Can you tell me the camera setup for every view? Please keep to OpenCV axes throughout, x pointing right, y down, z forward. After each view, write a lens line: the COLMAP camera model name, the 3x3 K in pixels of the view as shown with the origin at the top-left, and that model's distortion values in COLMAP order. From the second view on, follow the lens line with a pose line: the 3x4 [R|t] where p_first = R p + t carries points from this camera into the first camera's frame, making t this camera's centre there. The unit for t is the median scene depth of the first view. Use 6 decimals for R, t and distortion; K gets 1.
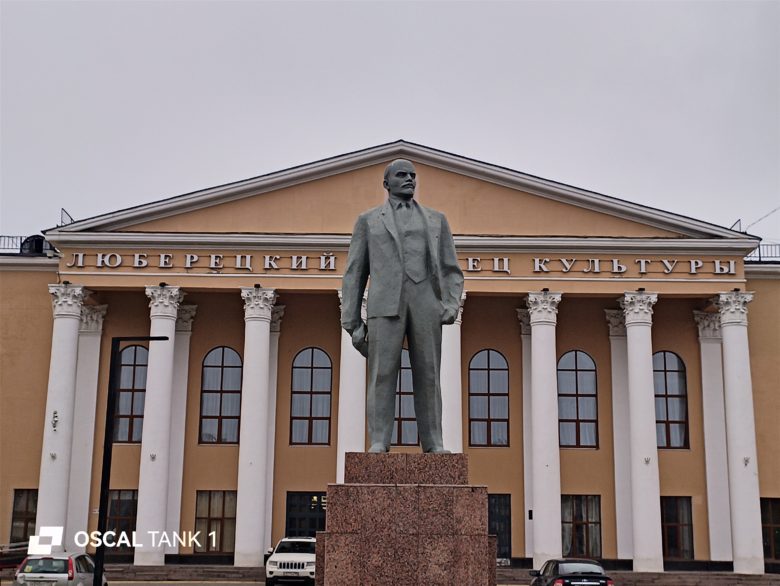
lens RADIAL K [[1506.9, 0, 392.1], [0, 1506.9, 289.0], [0, 0, 1]] dist [0.053016, 0.000000]
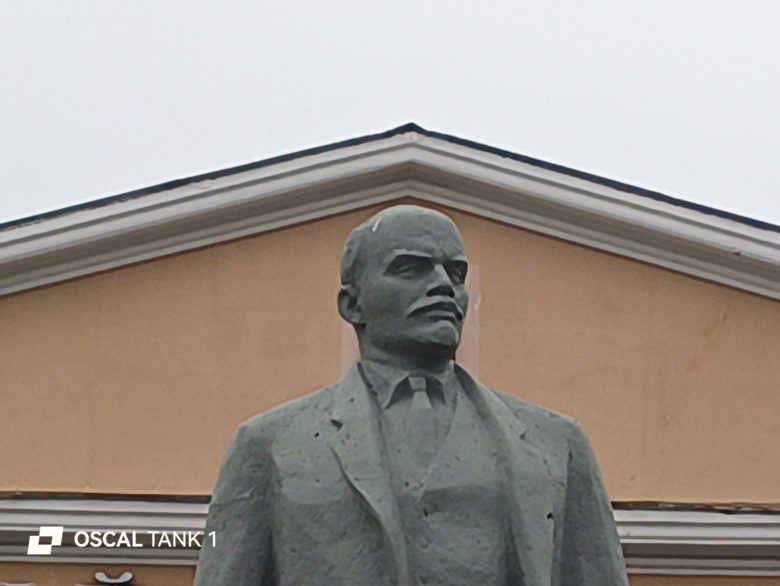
lens RADIAL K [[1506.9, 0, 388.5], [0, 1506.9, 292.6], [0, 0, 1]] dist [0.053016, 0.000000]
pose [[0.999938, 0.008944, -0.006619, 0.004247], [-0.008904, 0.999942, 0.006091, -0.072810], [0.006673, -0.006032, 0.999960, 0.750919]]
